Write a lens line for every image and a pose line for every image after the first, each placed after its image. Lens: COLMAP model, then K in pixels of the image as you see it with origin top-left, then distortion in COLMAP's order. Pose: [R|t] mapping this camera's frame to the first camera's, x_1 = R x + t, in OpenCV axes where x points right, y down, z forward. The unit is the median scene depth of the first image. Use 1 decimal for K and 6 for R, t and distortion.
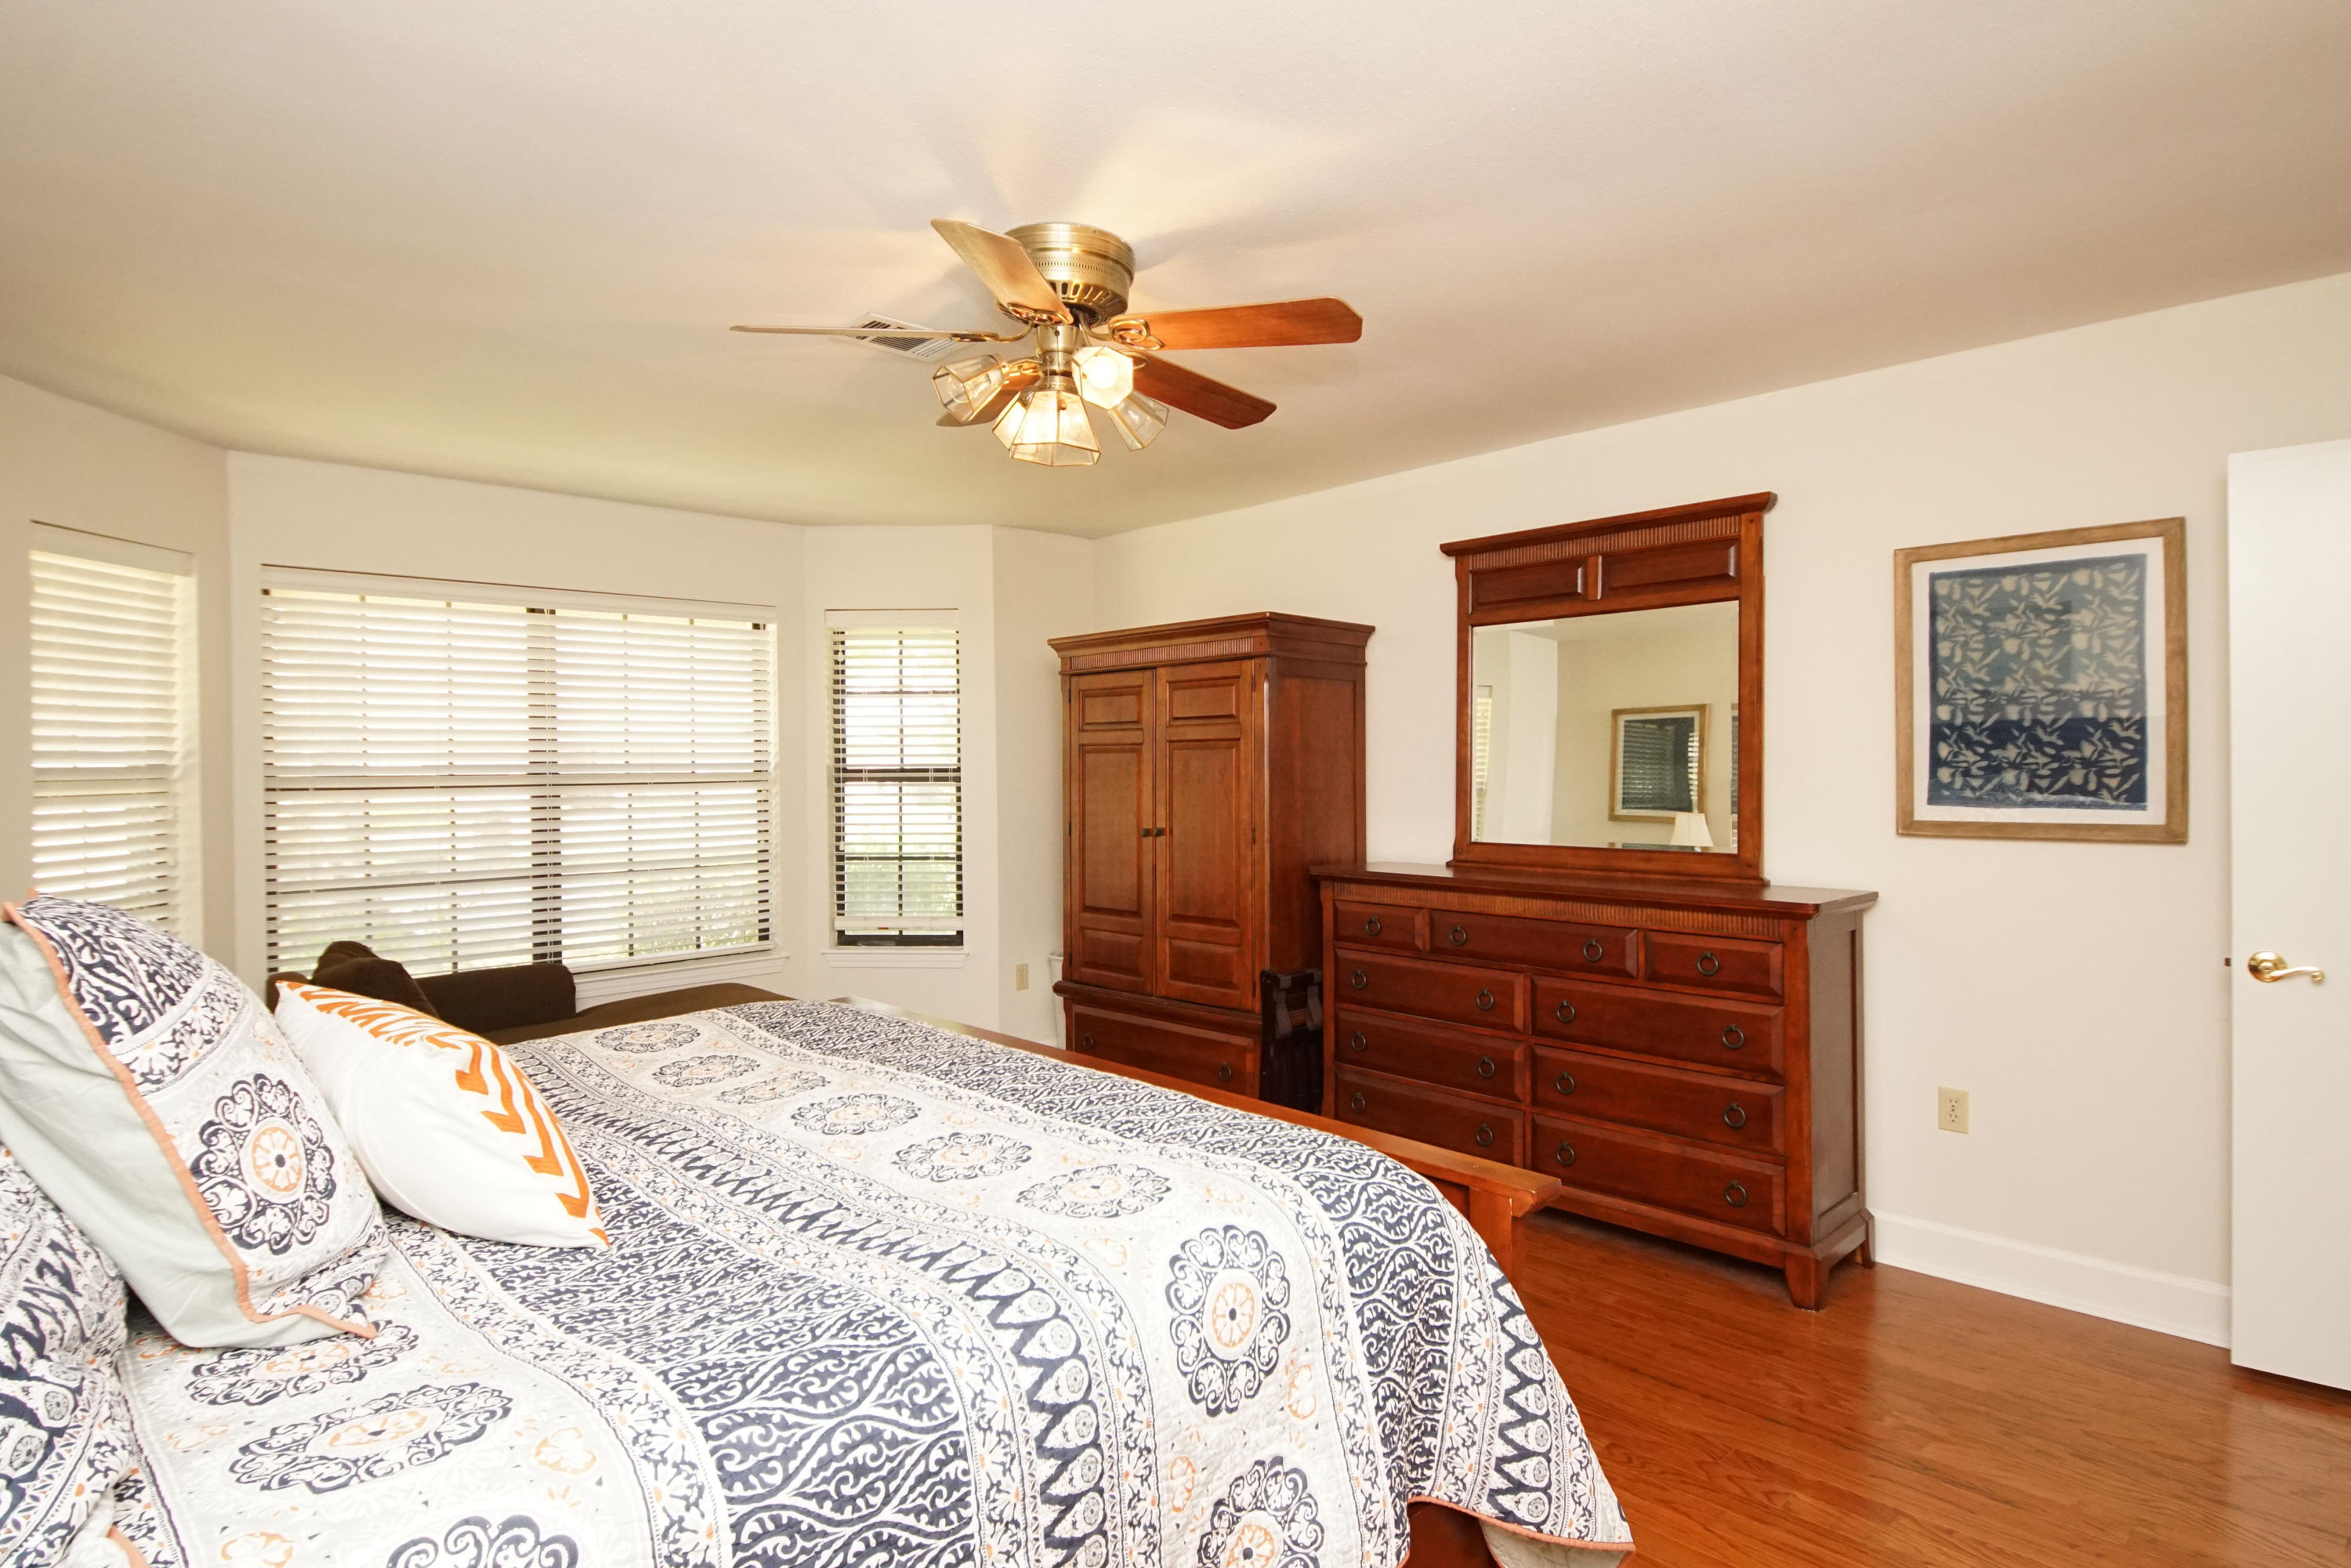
lens RADIAL K [[1247.6, 0, 1175.5], [0, 1247.6, 784.0], [0, 0, 1]] dist [0.022740, -0.000047]
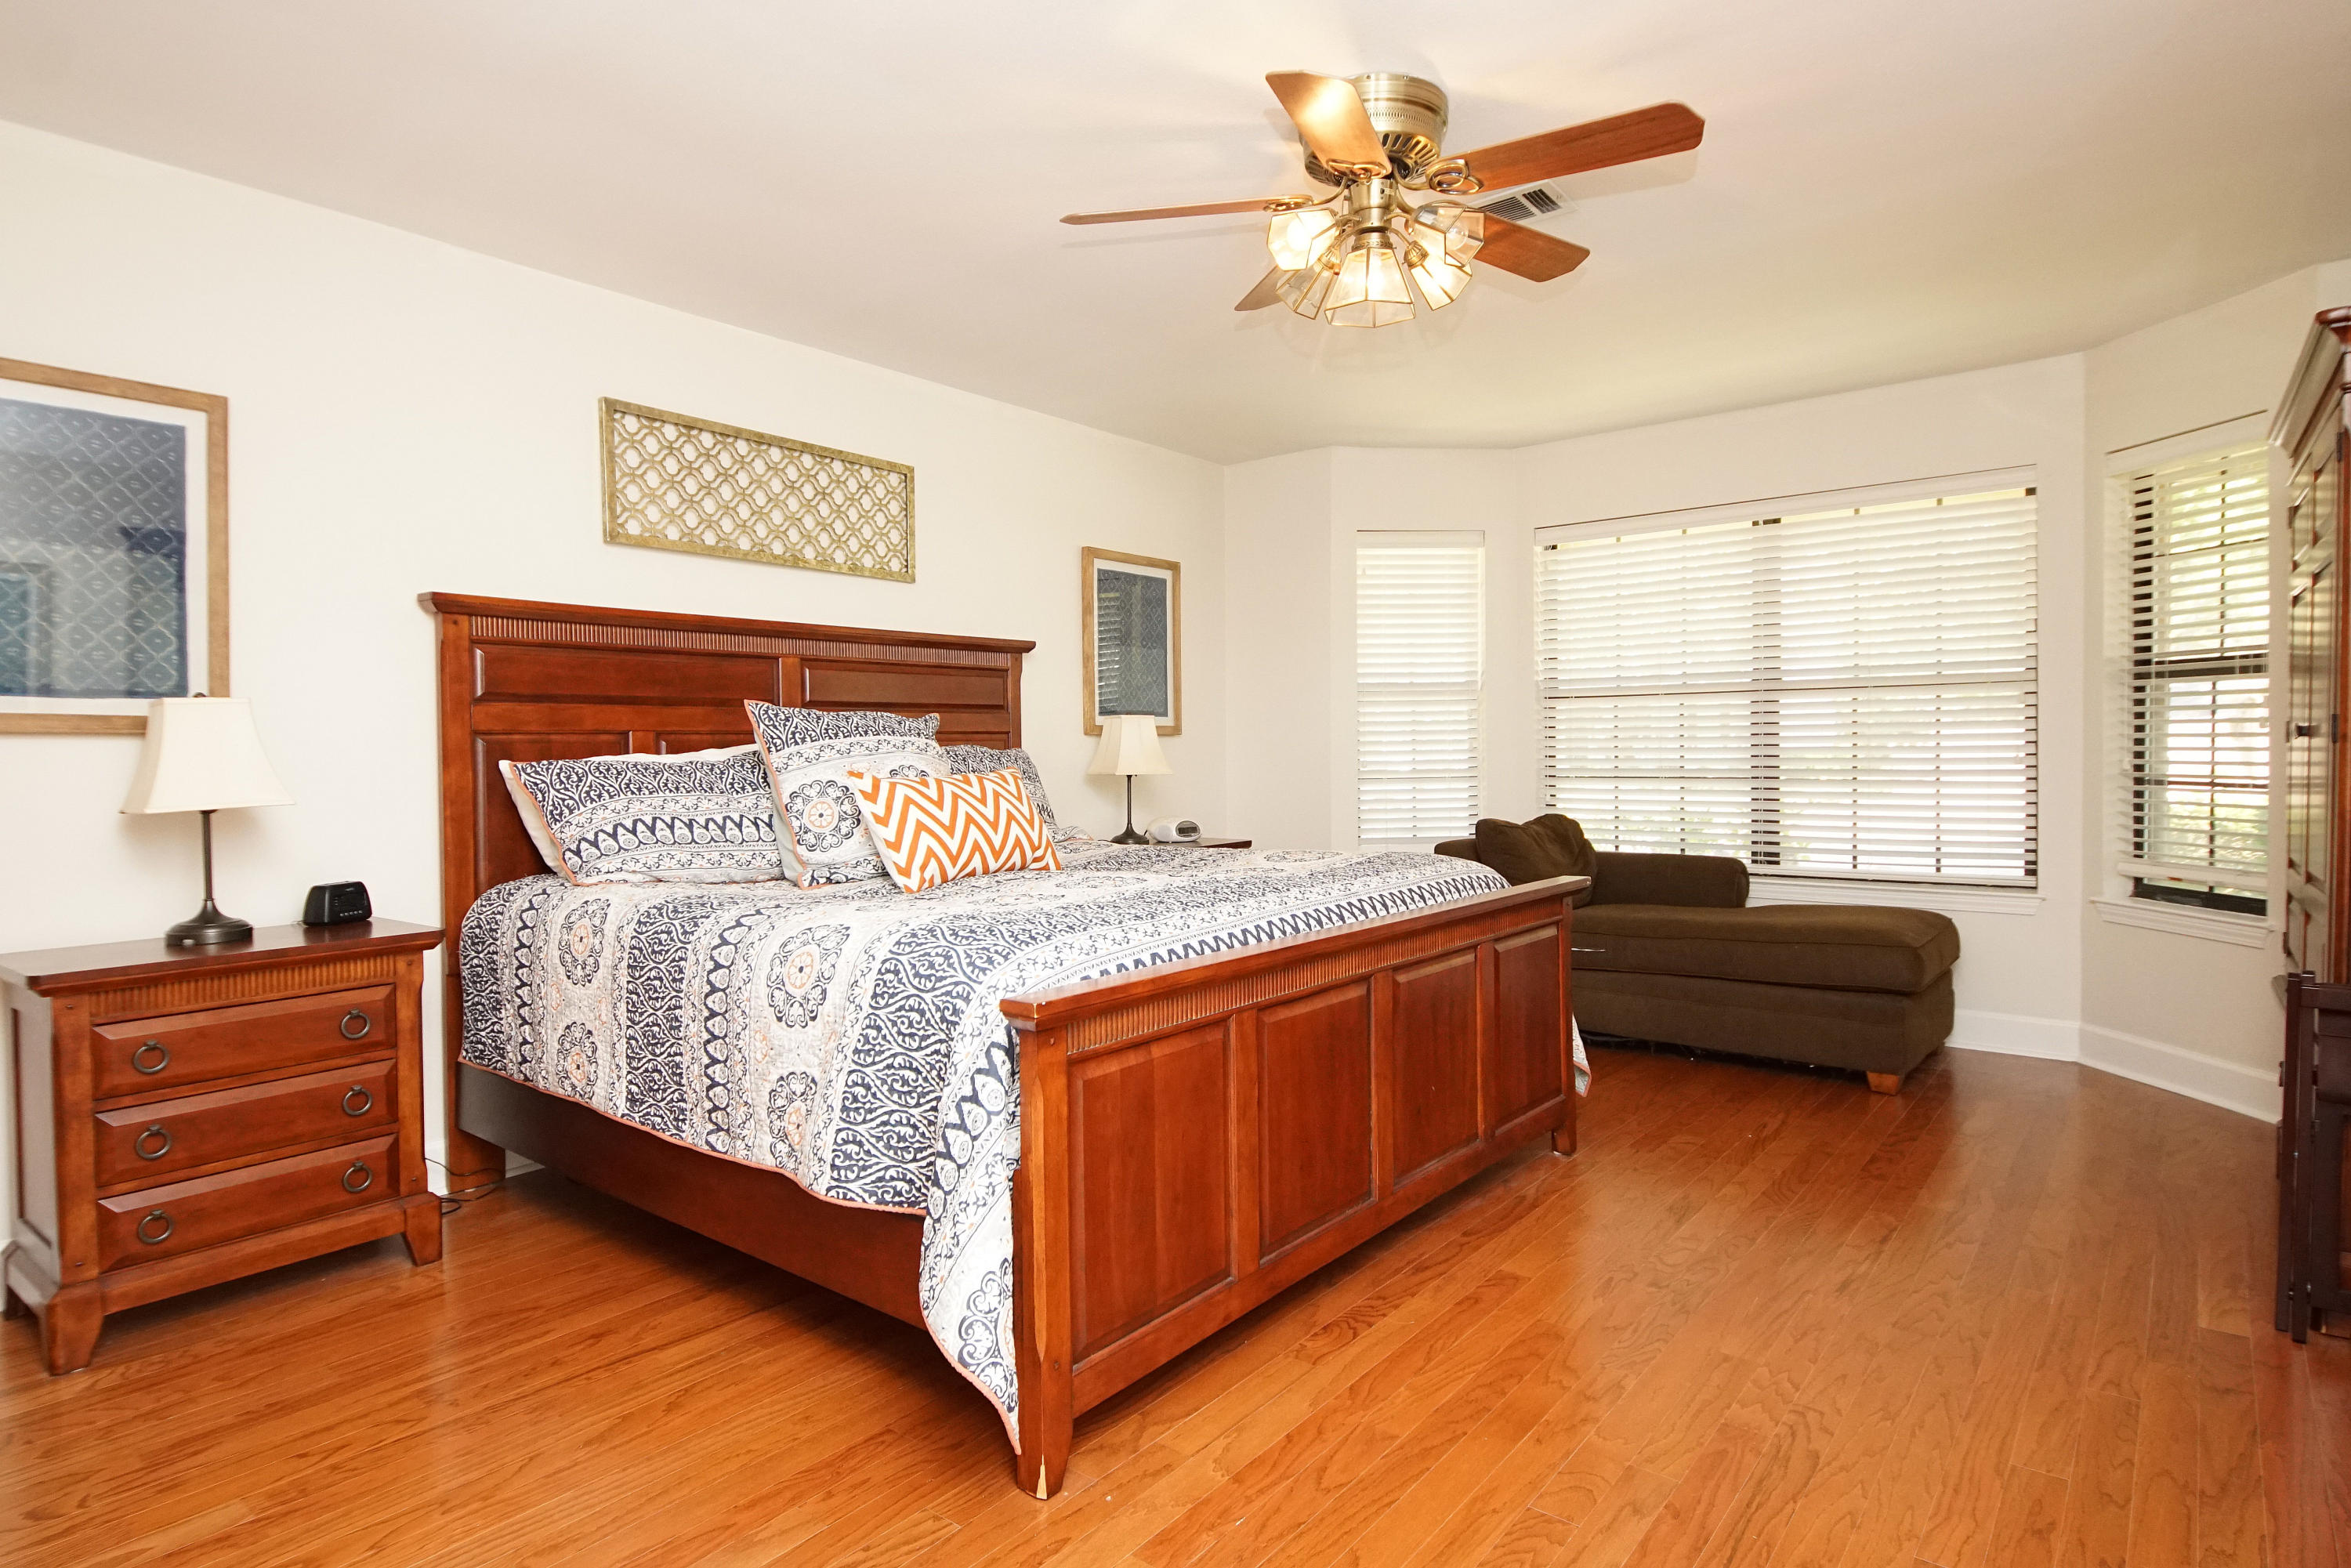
lens RADIAL K [[1264.3, 0, 1142.9], [0, 1264.3, 773.6], [0, 0, 1]] dist [0.033470, -0.029992]
pose [[0.130821, 0.031158, -0.990916, 0.562665], [-0.004678, 0.999514, 0.030810, 0.046575], [0.991395, 0.000605, 0.130904, 0.419091]]
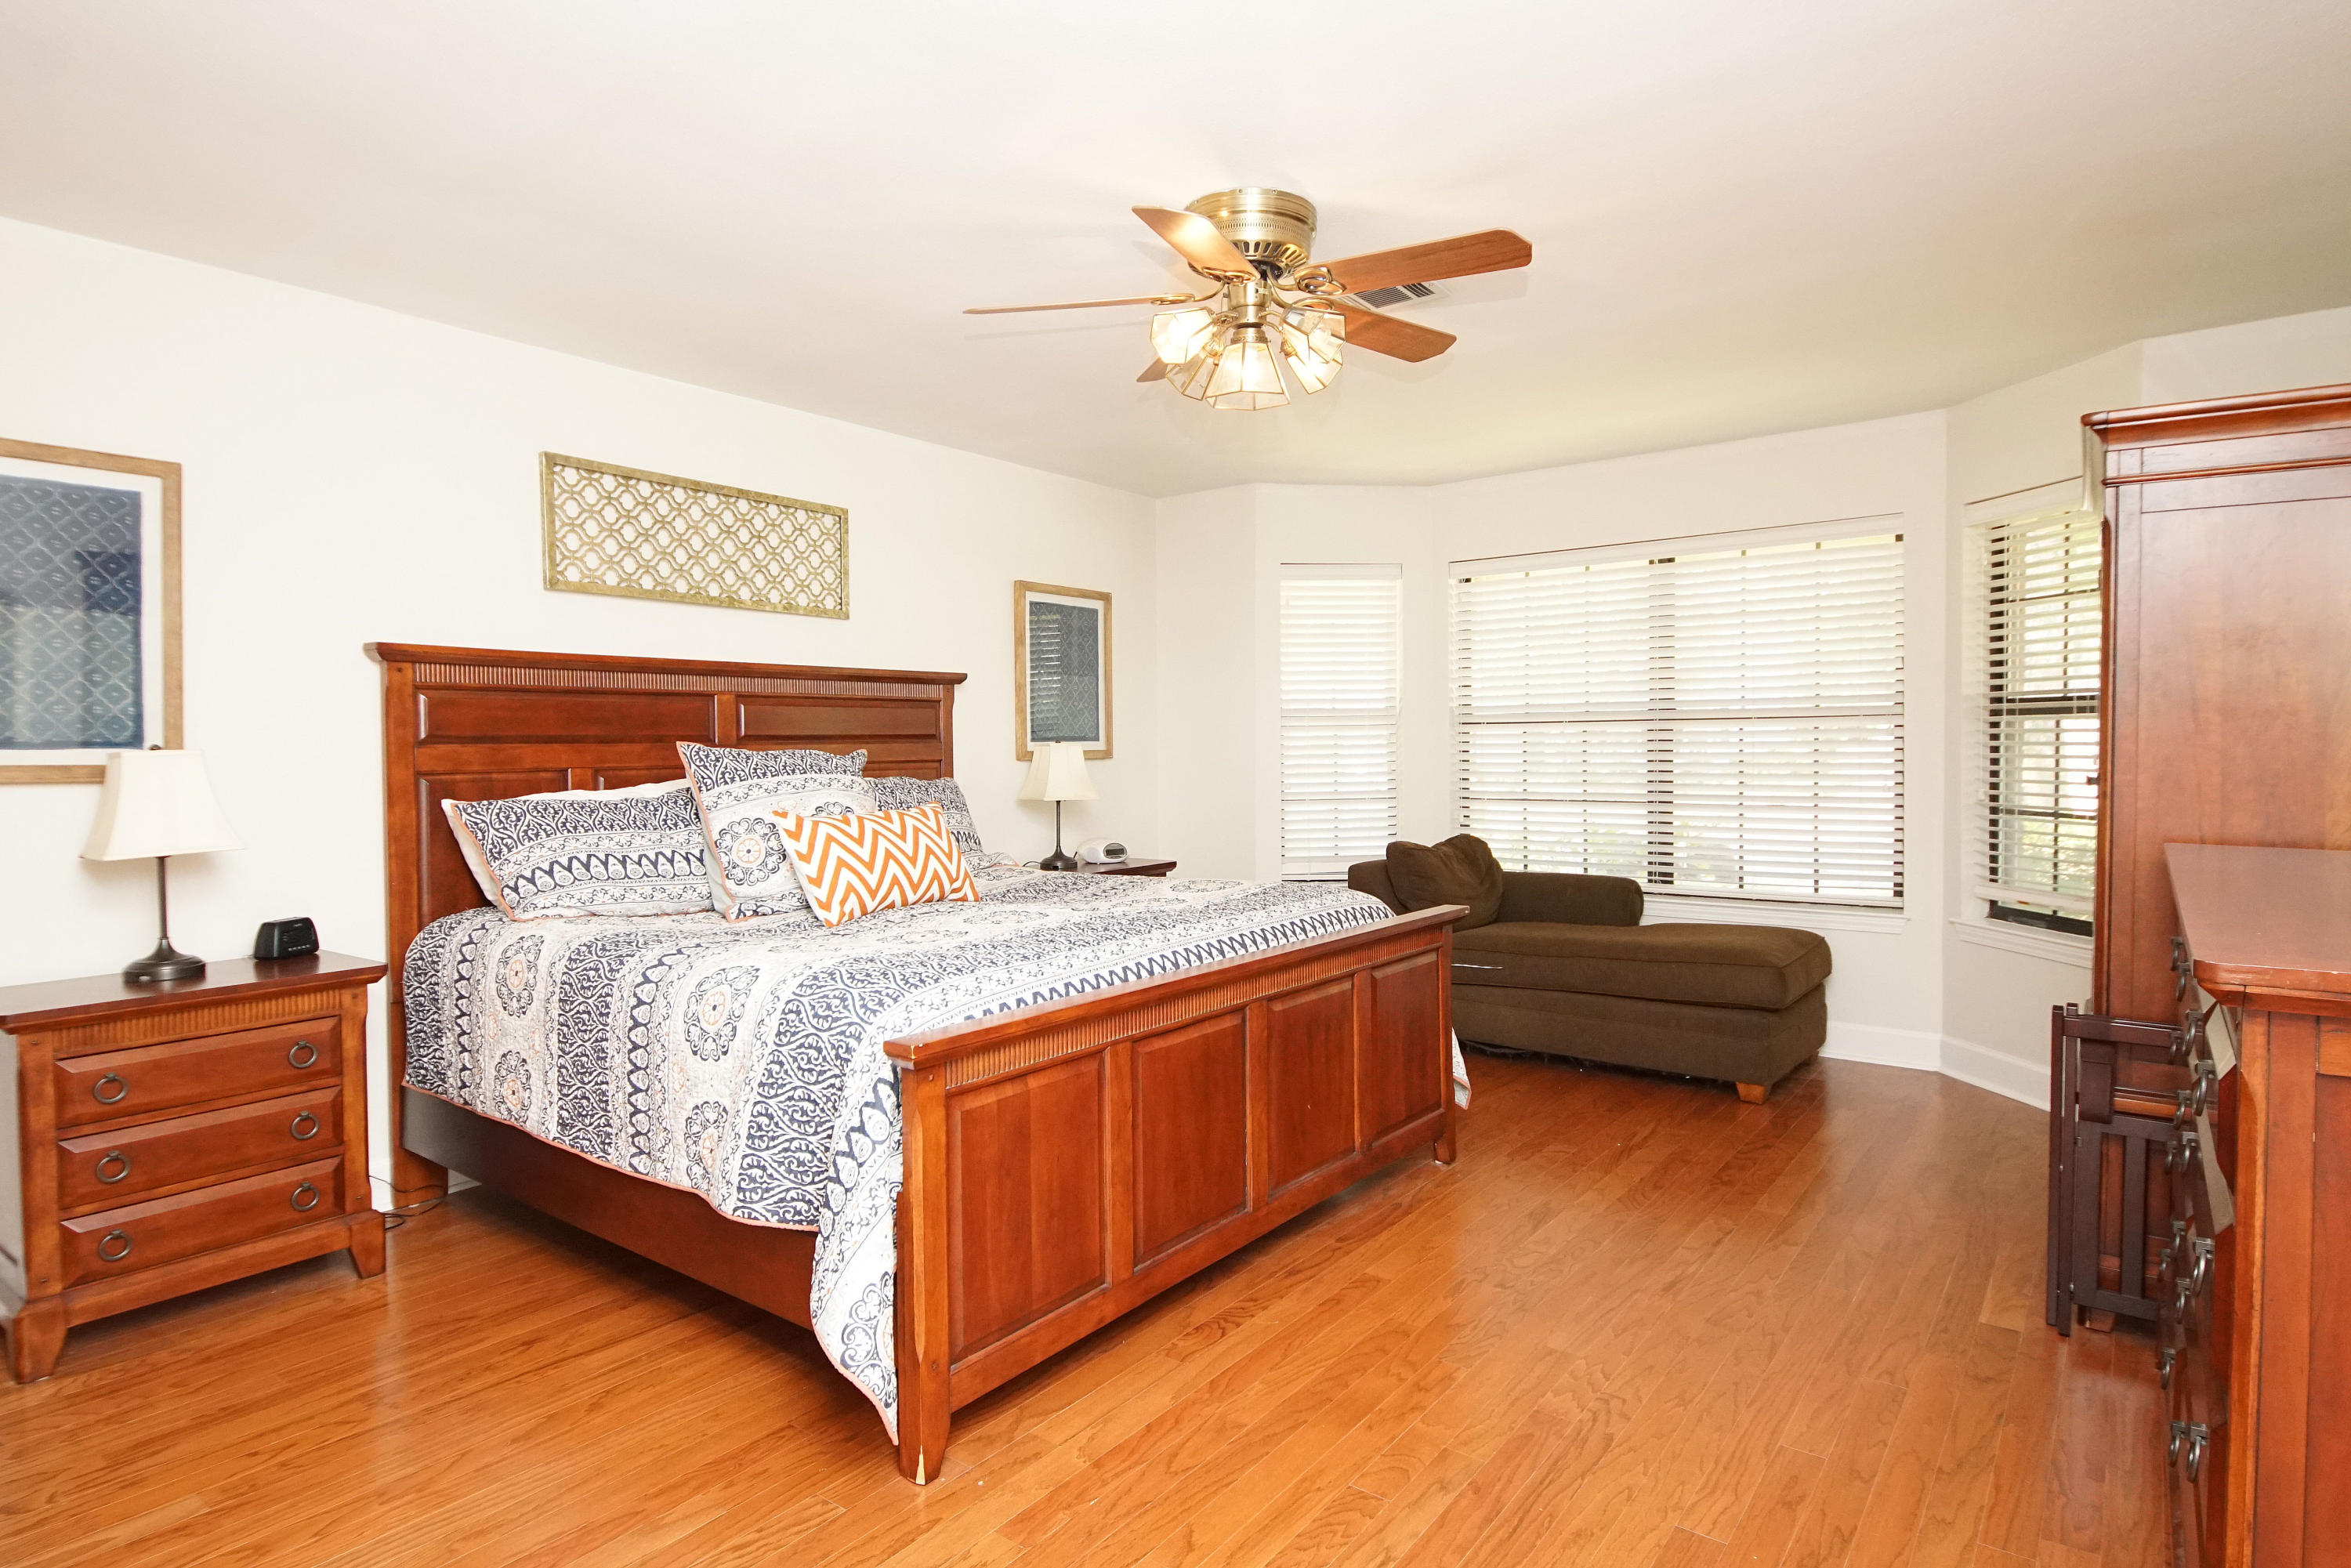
lens RADIAL K [[1264.3, 0, 1142.9], [0, 1264.3, 773.6], [0, 0, 1]] dist [0.033470, -0.029992]
pose [[0.156001, 0.033391, -0.987192, 0.623638], [-0.006821, 0.999441, 0.032727, 0.017434], [0.987733, 0.001629, 0.156141, 0.450076]]
